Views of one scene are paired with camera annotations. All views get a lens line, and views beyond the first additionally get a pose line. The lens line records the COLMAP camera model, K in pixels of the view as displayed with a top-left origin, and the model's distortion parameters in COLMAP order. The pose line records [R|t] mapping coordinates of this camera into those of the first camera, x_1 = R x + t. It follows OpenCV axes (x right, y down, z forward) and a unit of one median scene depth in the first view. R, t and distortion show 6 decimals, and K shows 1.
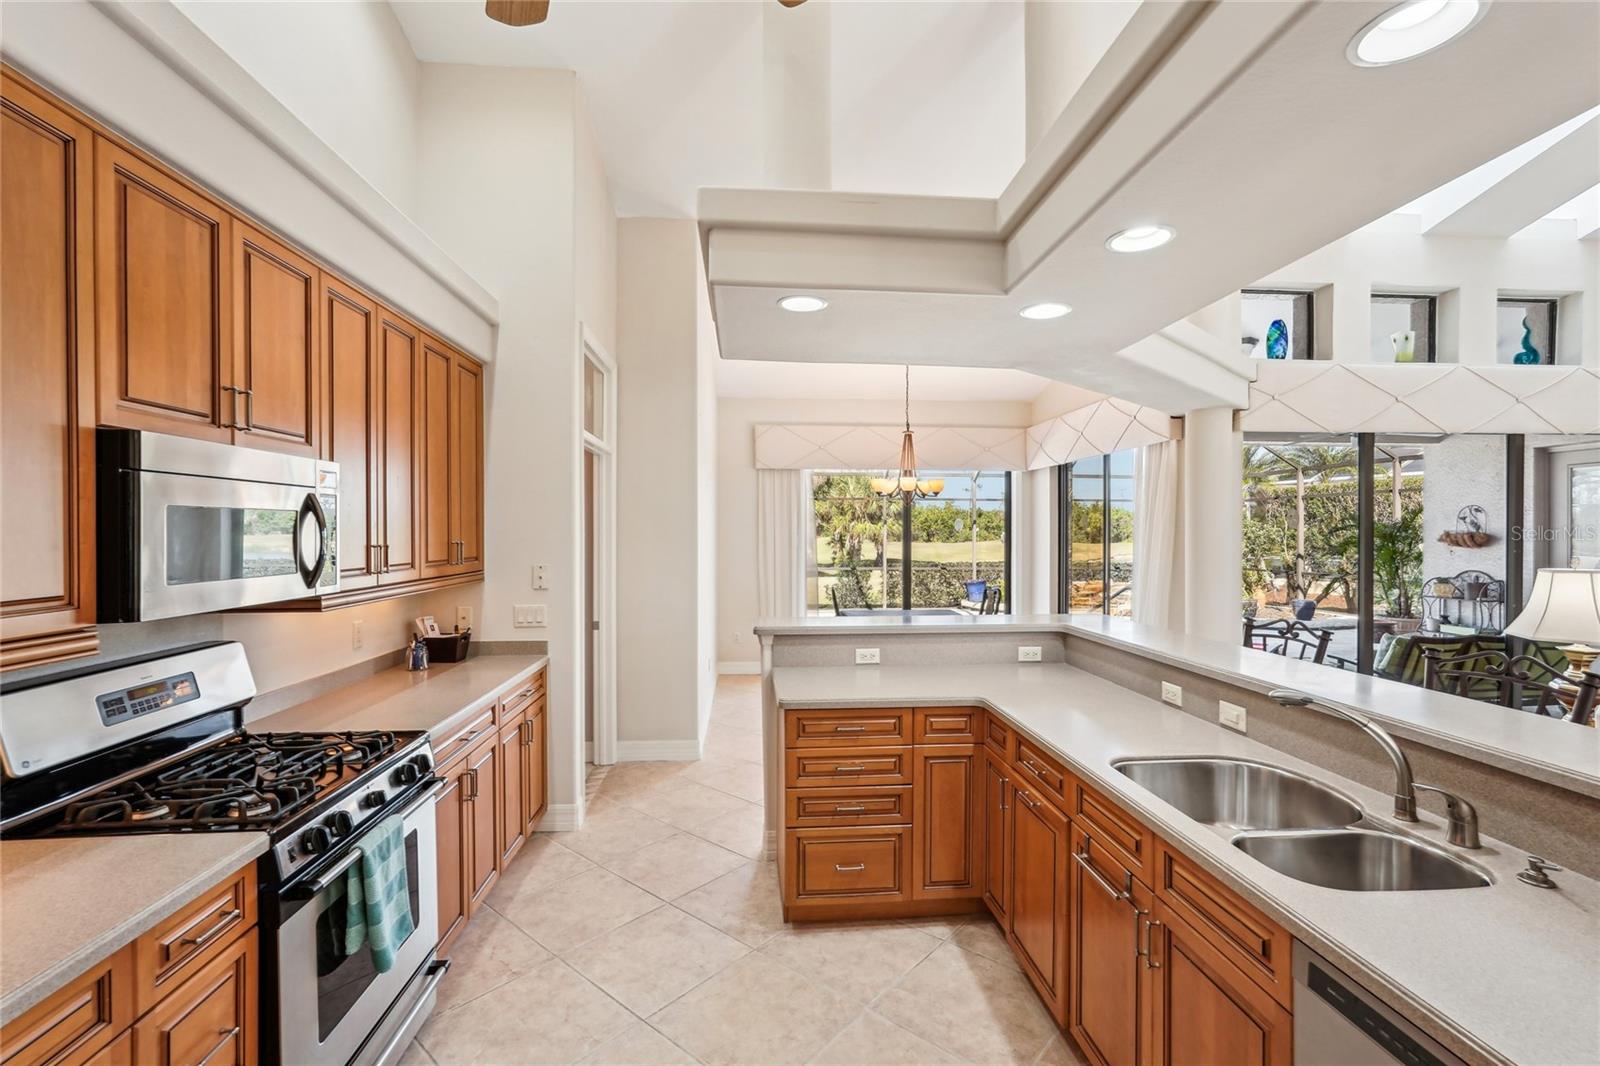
lens RADIAL K [[718.7, 0, 802.1], [0, 718.7, 512.7], [0, 0, 1]] dist [0.000200, 0.000635]
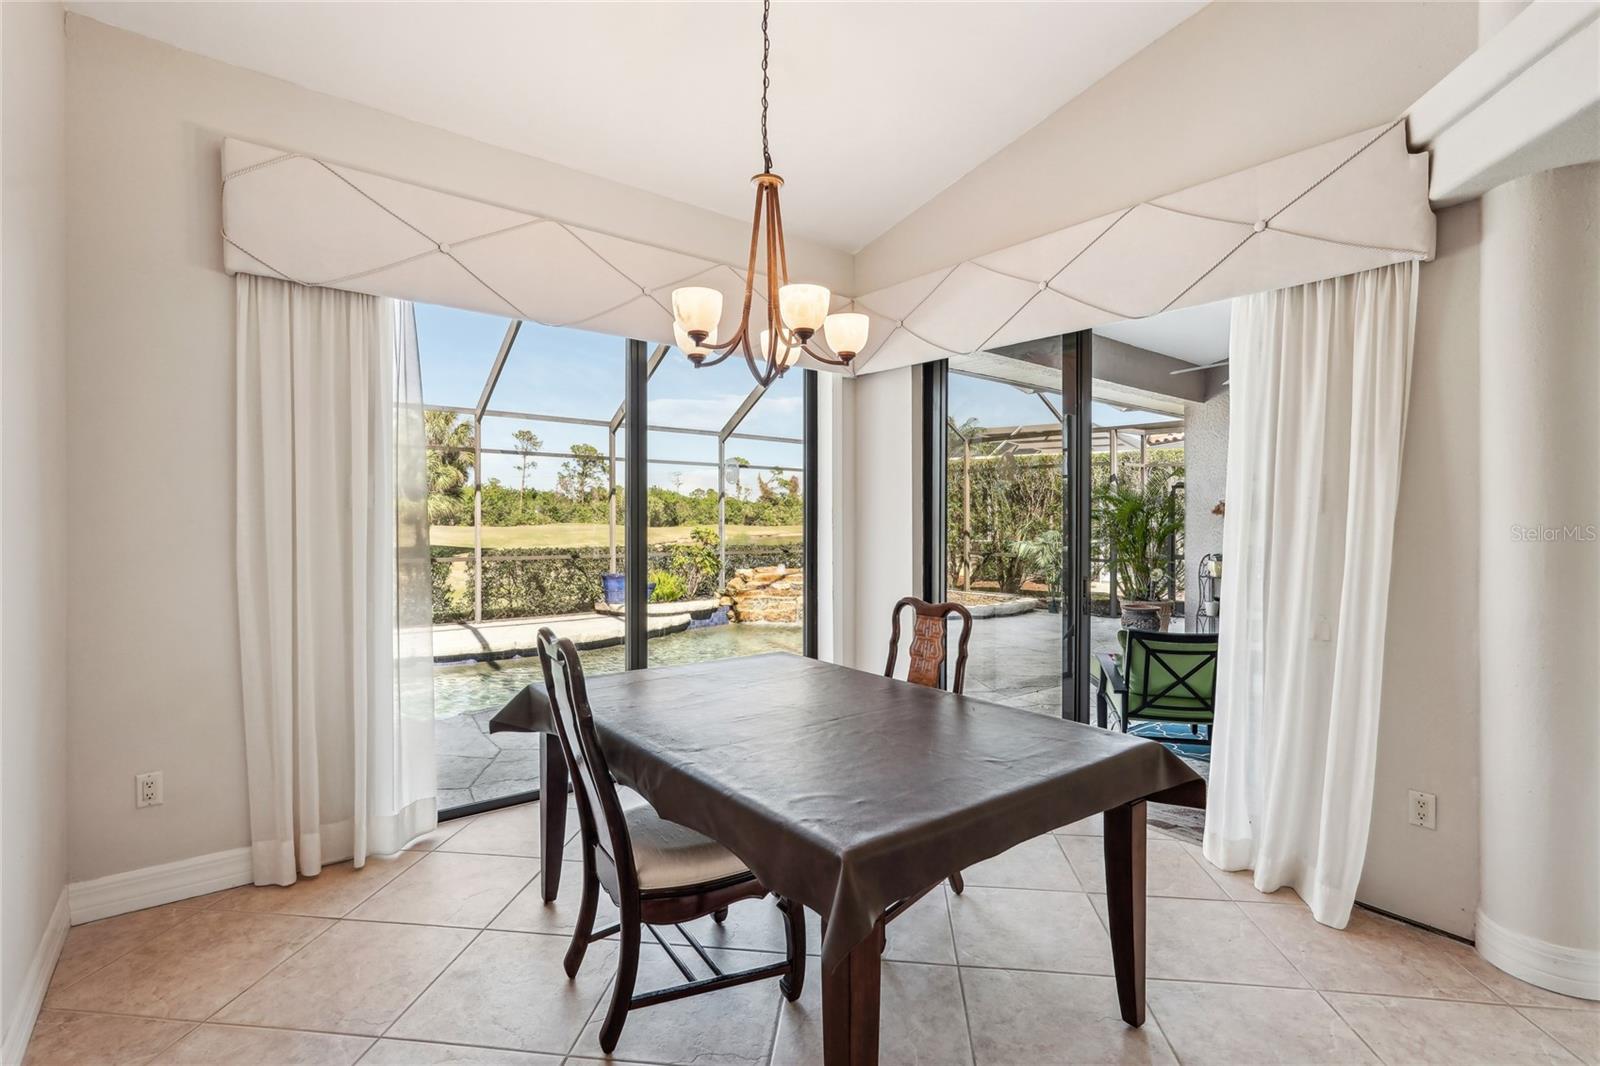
lens RADIAL K [[744.9, 0, 803.2], [0, 744.9, 516.4], [0, 0, 1]] dist [0.000124, 0.000185]
pose [[0.826812, 0.005866, 0.562448, -0.035859], [-0.020681, 0.999587, 0.019977, 0.039022], [-0.562098, -0.028149, 0.826592, 0.551476]]
